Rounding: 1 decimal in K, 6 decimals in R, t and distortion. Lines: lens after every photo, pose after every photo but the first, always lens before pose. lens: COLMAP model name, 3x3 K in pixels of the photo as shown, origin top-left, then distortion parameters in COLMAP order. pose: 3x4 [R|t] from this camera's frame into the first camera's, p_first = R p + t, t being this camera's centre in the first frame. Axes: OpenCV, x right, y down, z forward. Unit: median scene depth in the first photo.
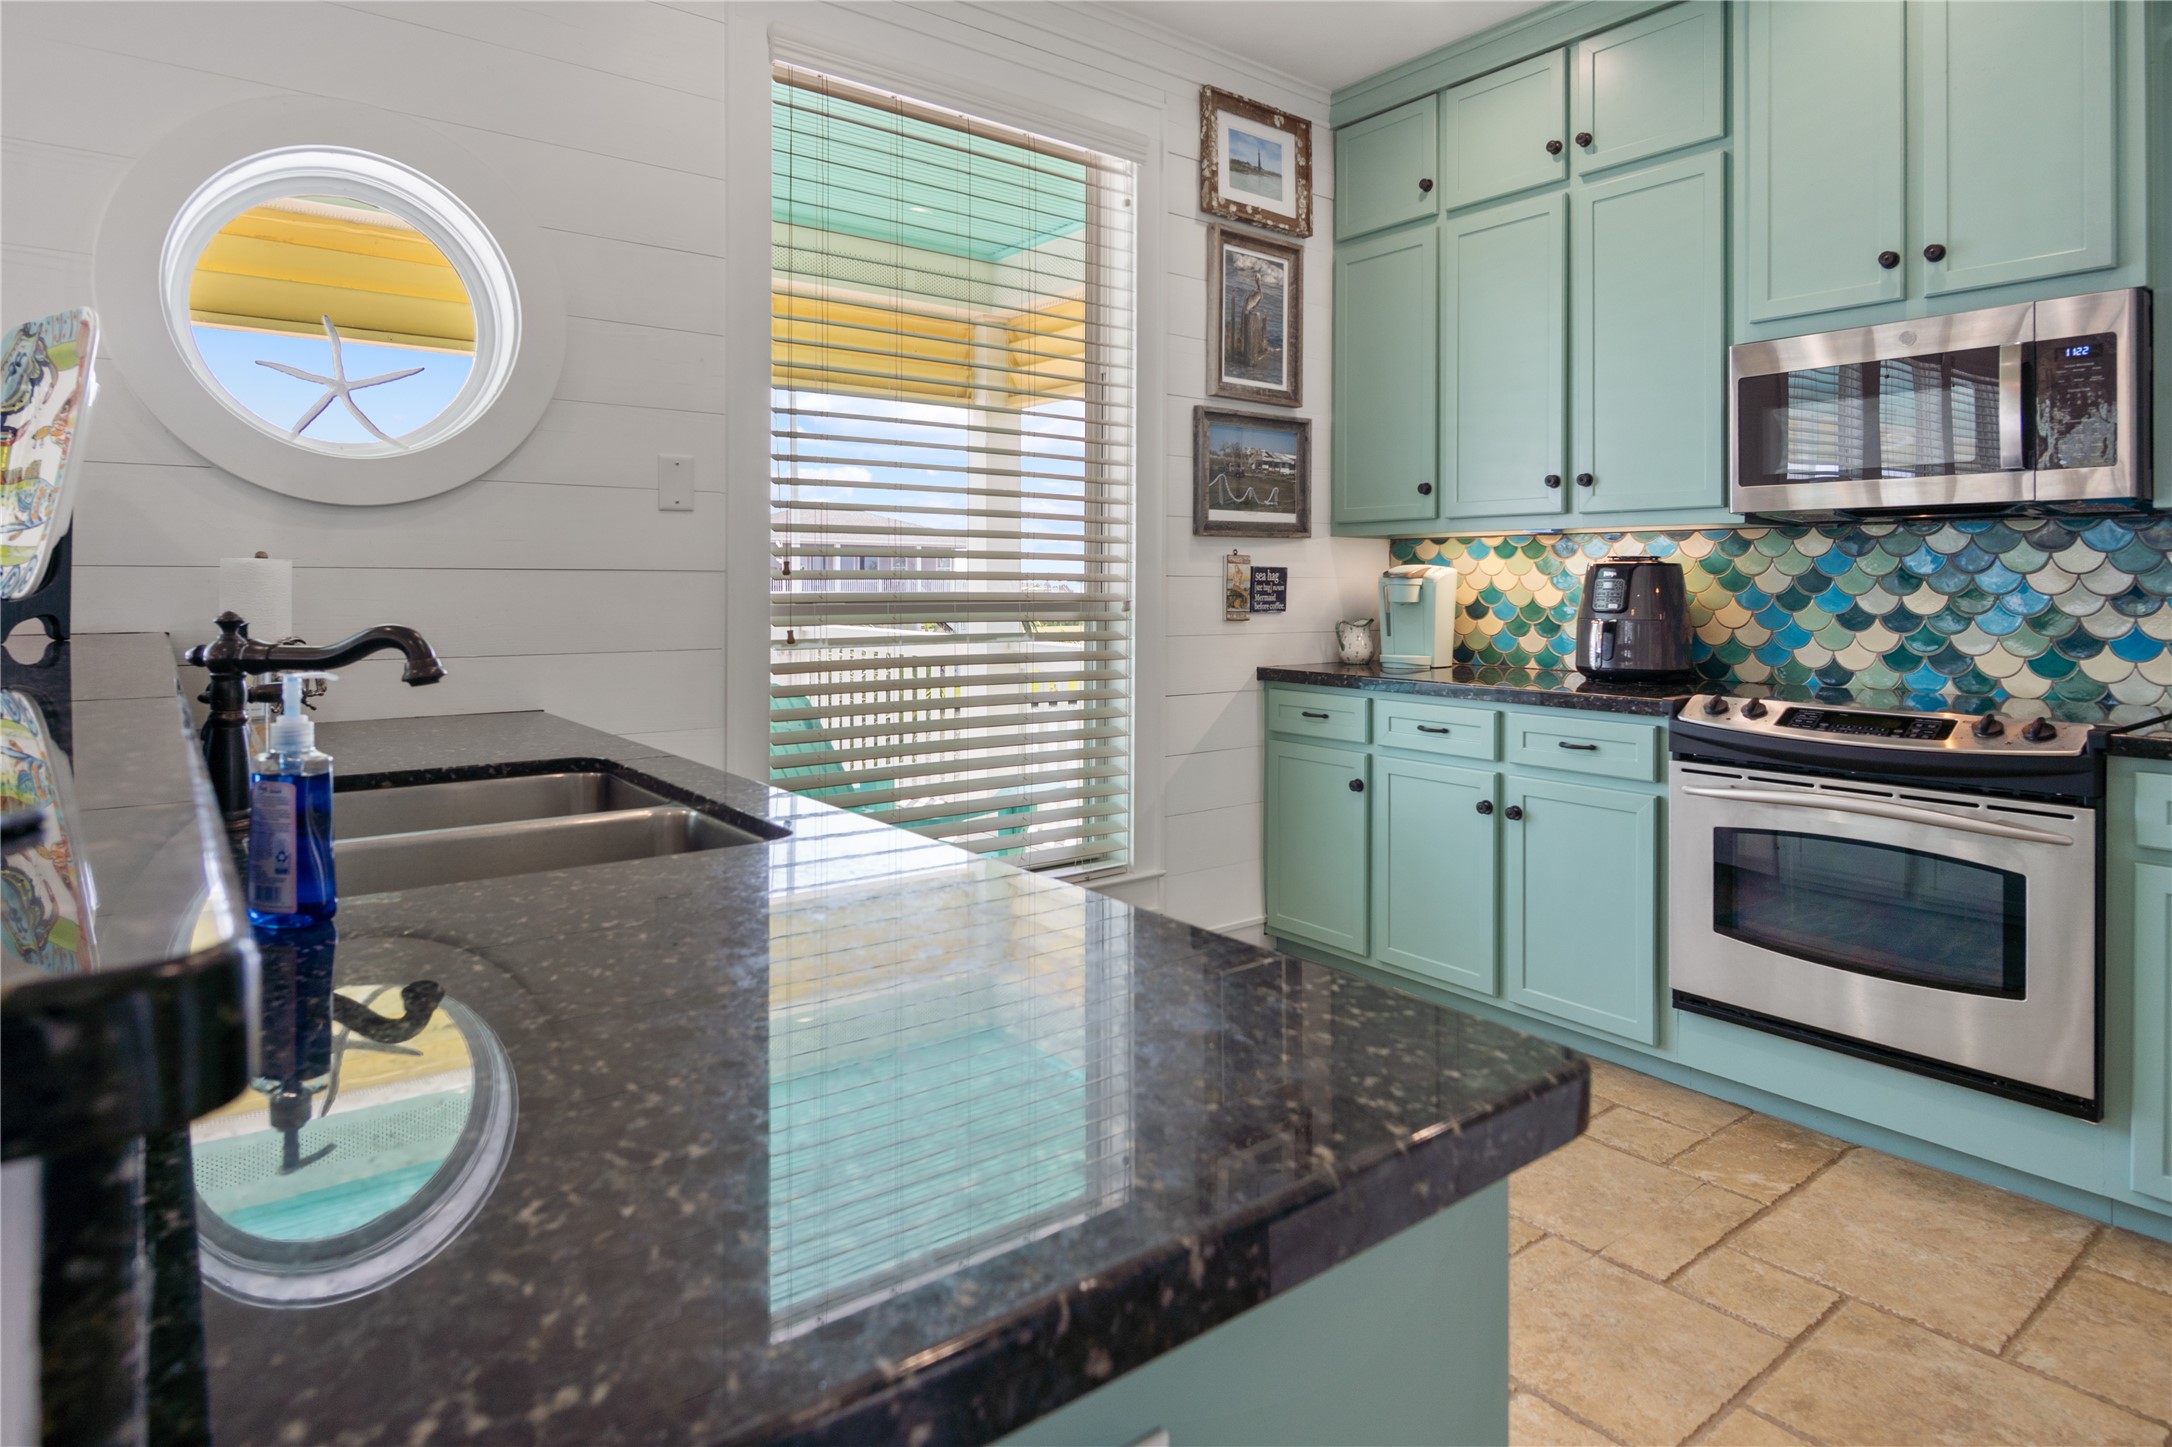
lens RADIAL K [[1188.5, 0, 1127.0], [0, 1188.5, 592.0], [0, 0, 1]] dist [-0.019083, -0.002390]
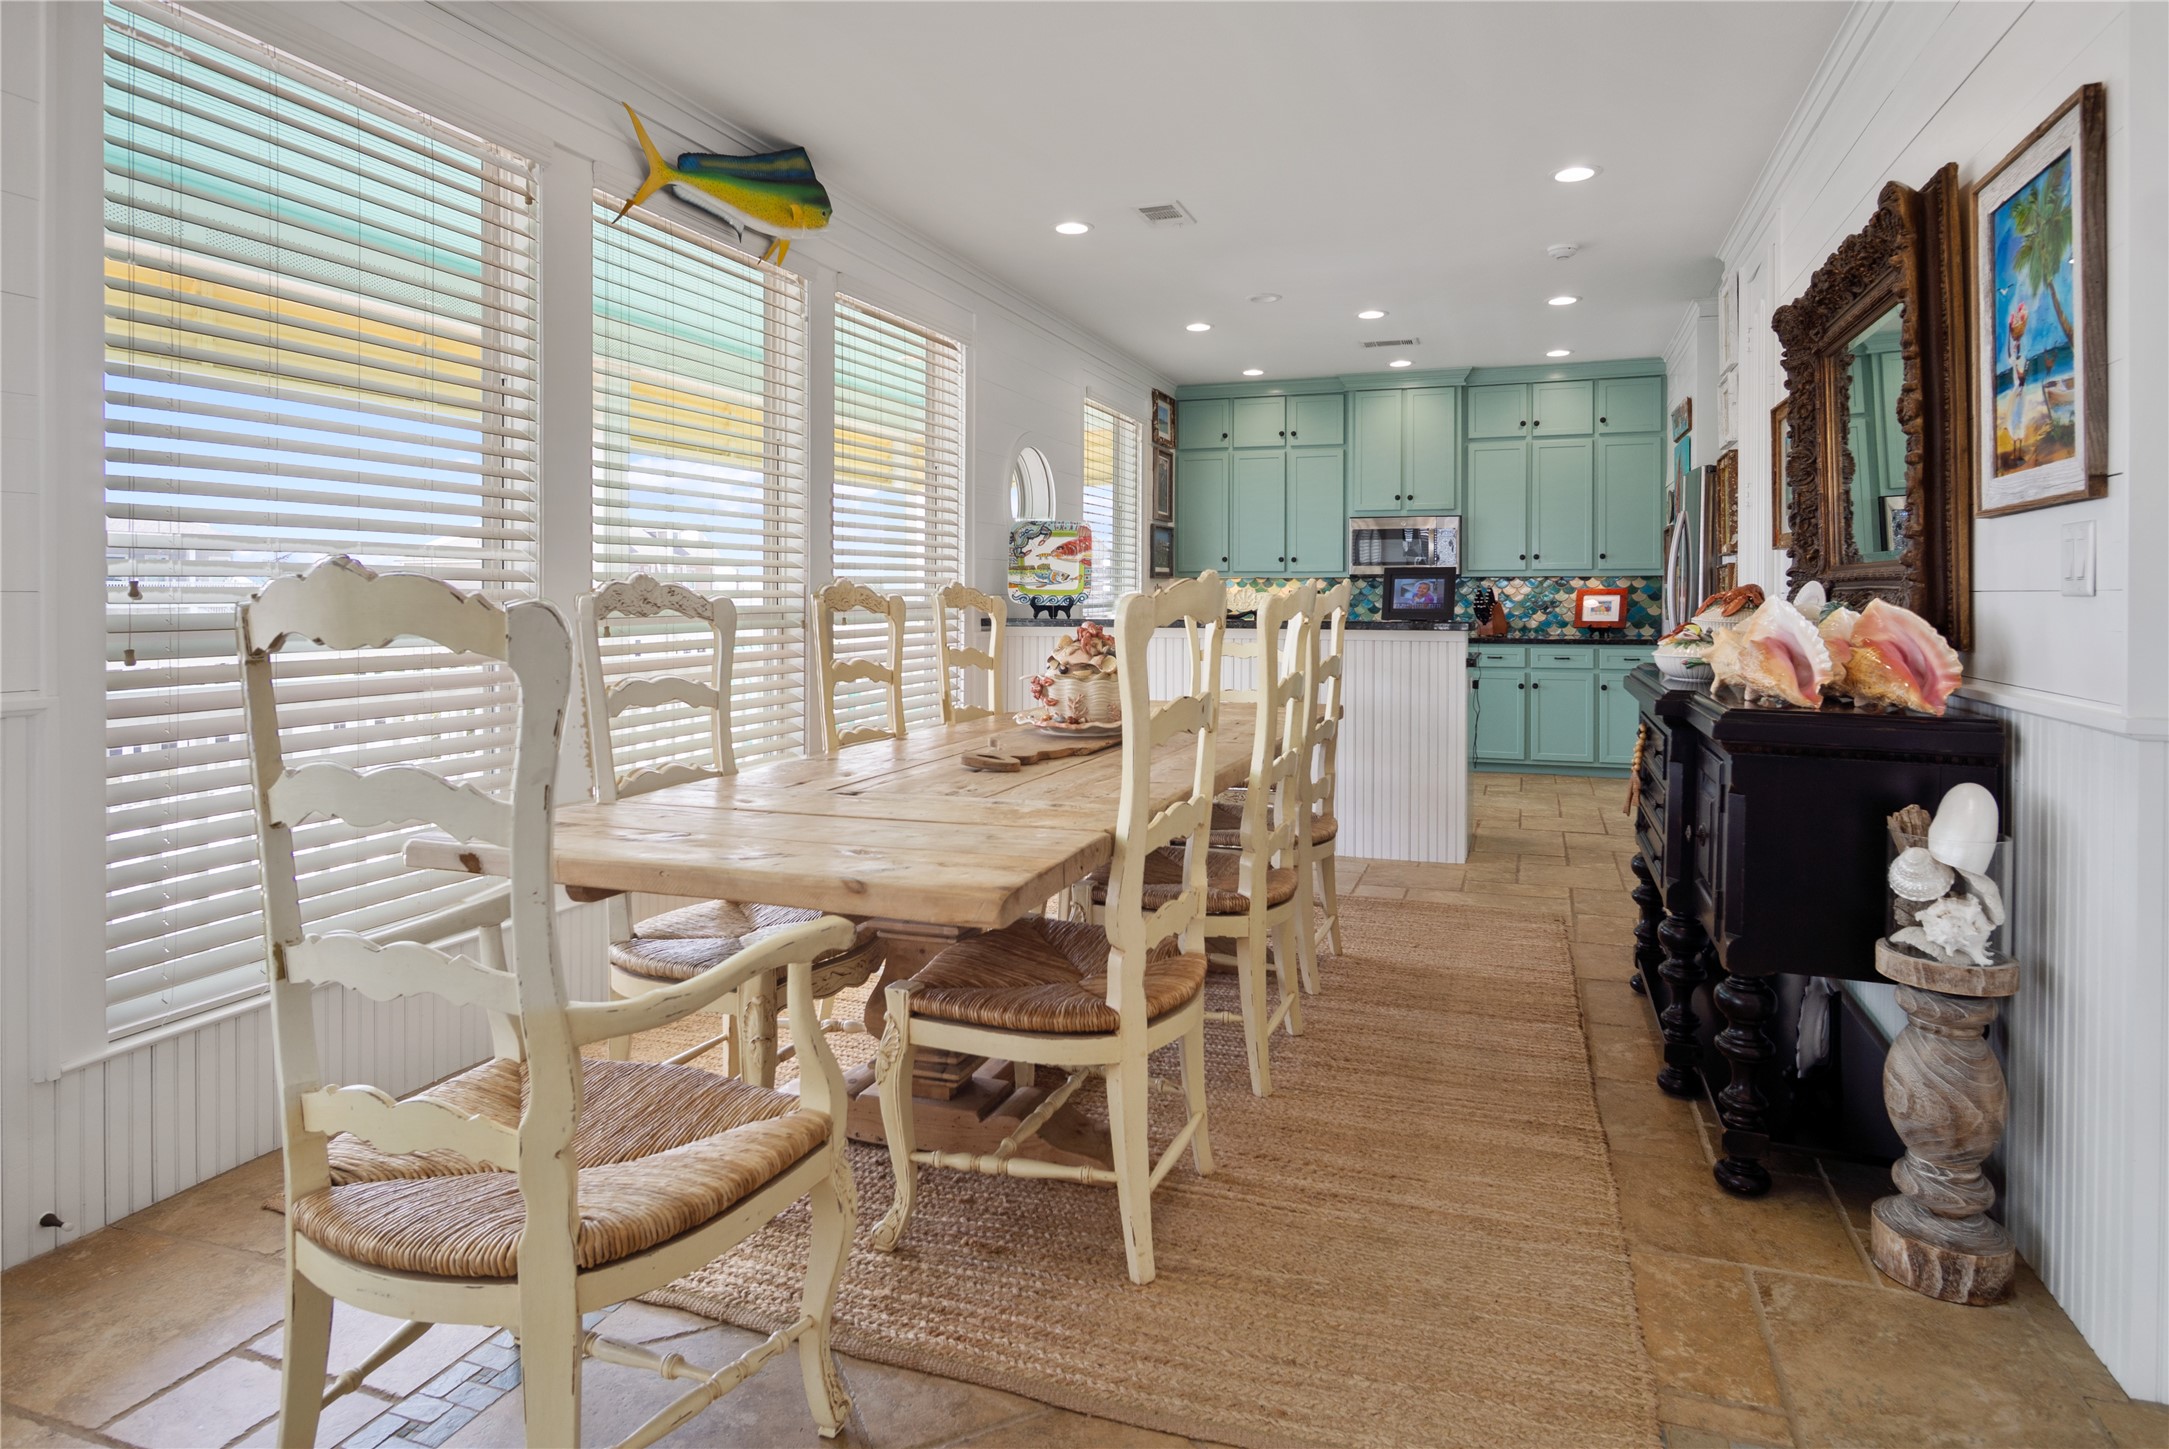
lens RADIAL K [[1186.9, 0, 1115.9], [0, 1186.9, 593.3], [0, 0, 1]] dist [-0.019083, -0.002390]
pose [[0.837401, -0.001421, 0.546588, -1.495614], [0.004145, 0.999984, -0.003752, -0.009455], [-0.546574, 0.005408, 0.837393, -1.092100]]
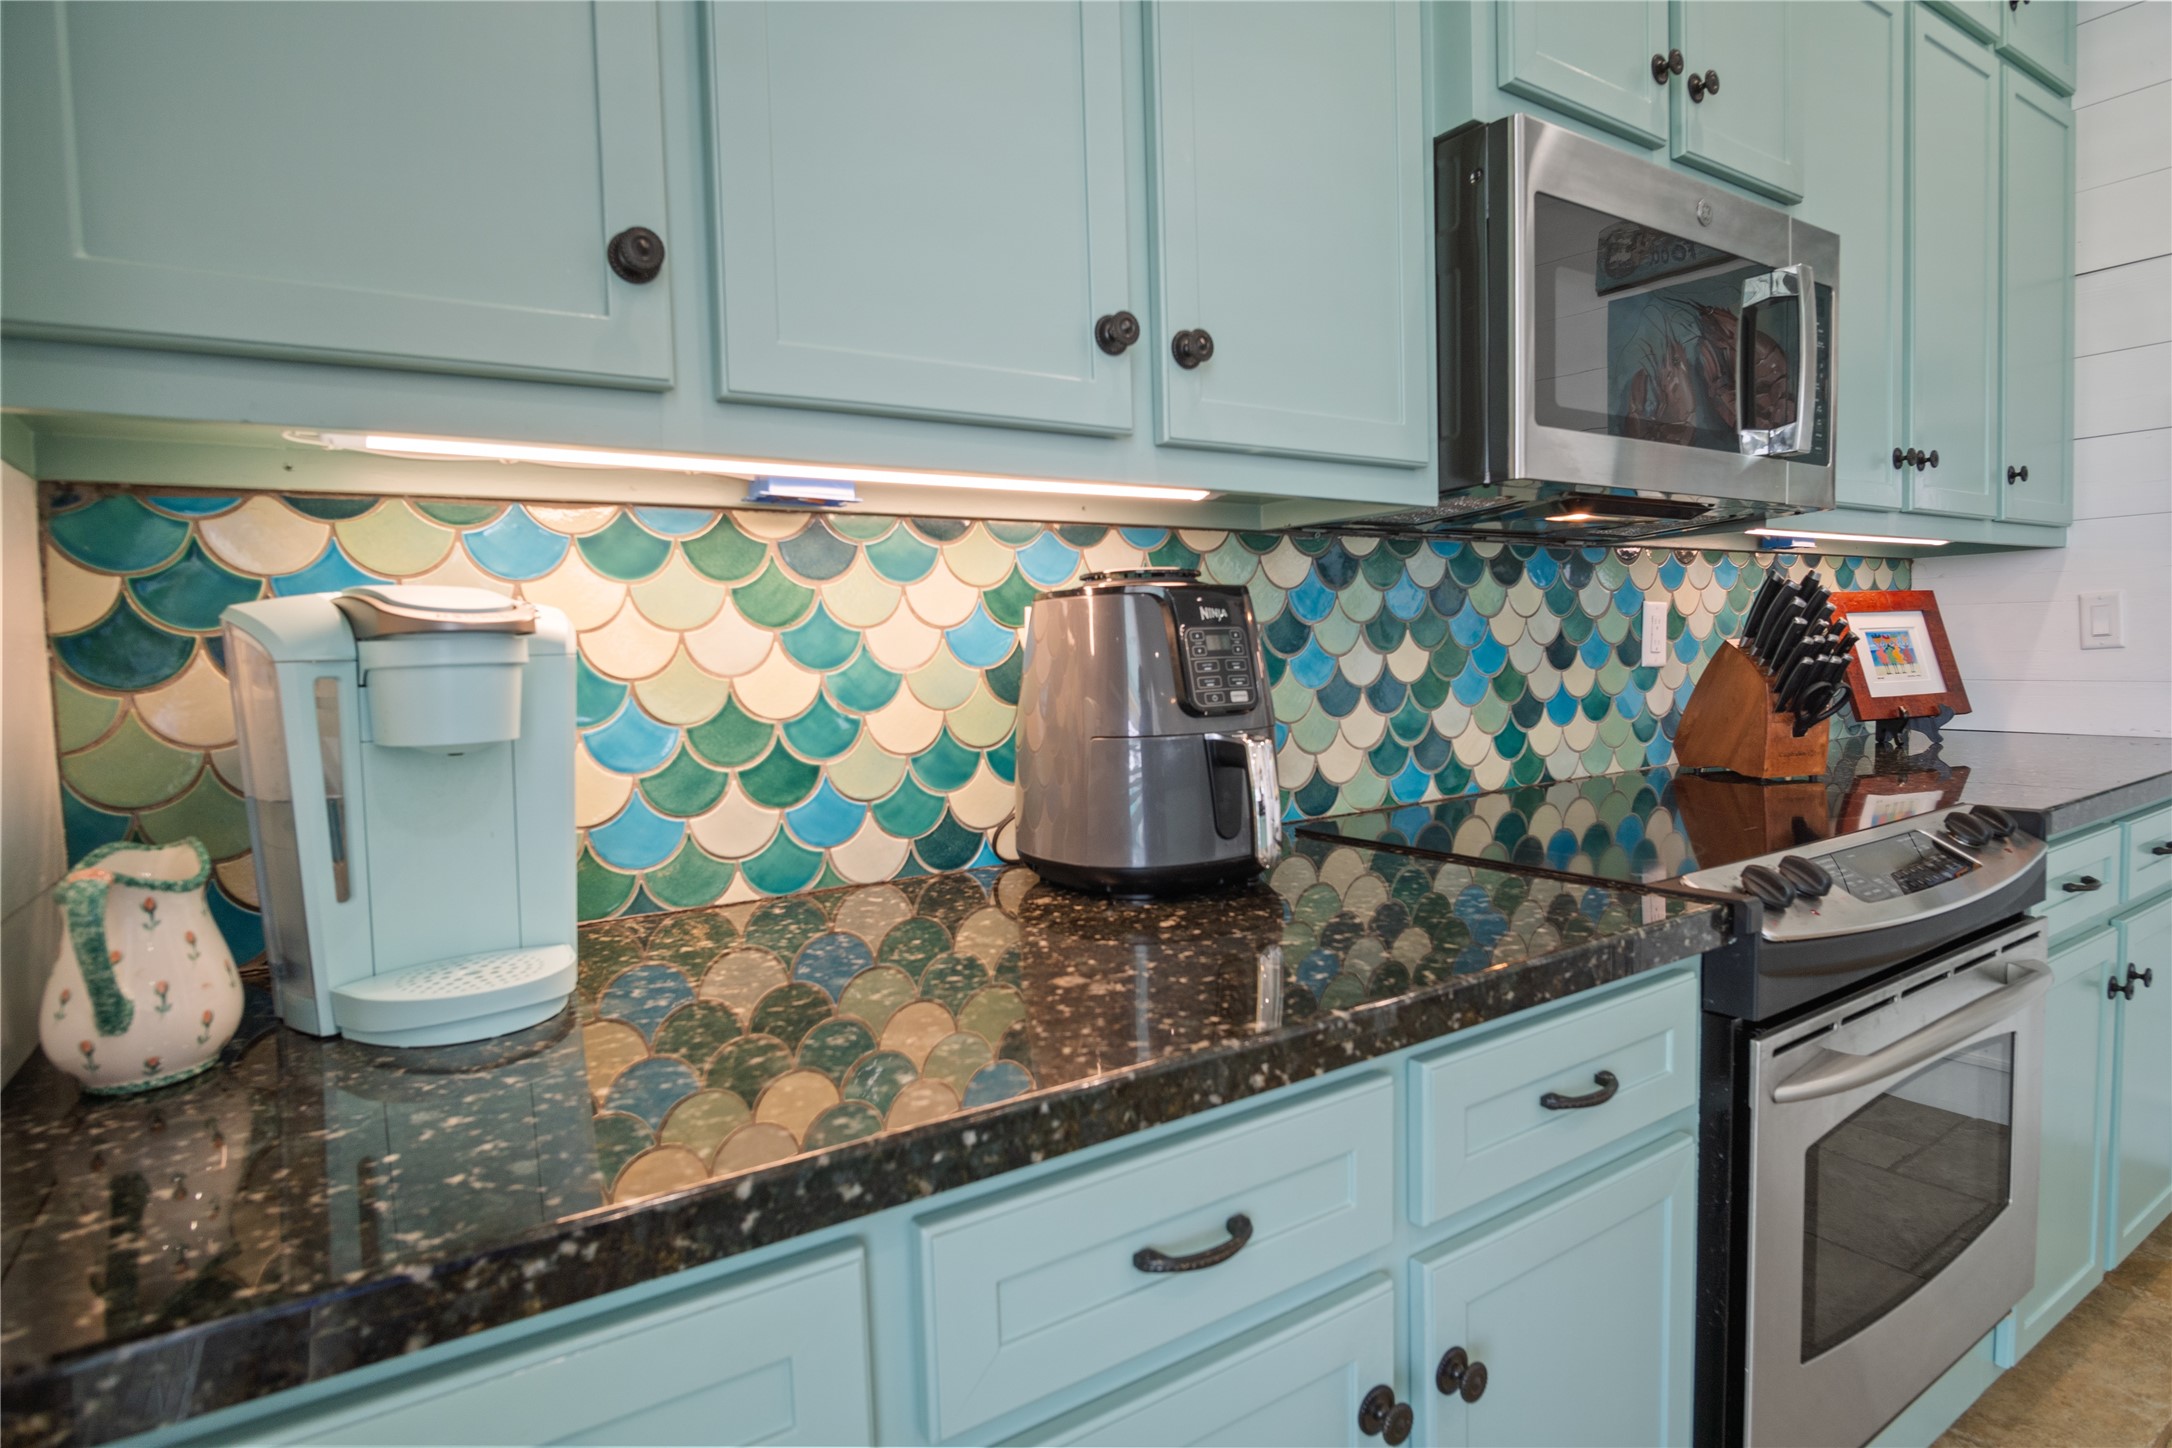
lens RADIAL K [[1188.5, 0, 1094.1], [0, 1188.5, 715.4], [0, 0, 1]] dist [-0.019083, -0.002390]
pose [[0.102575, -0.066586, 0.992494, 0.021443], [0.034817, 0.997386, 0.063316, -0.008684], [-0.994116, 0.028061, 0.104625, 1.033136]]
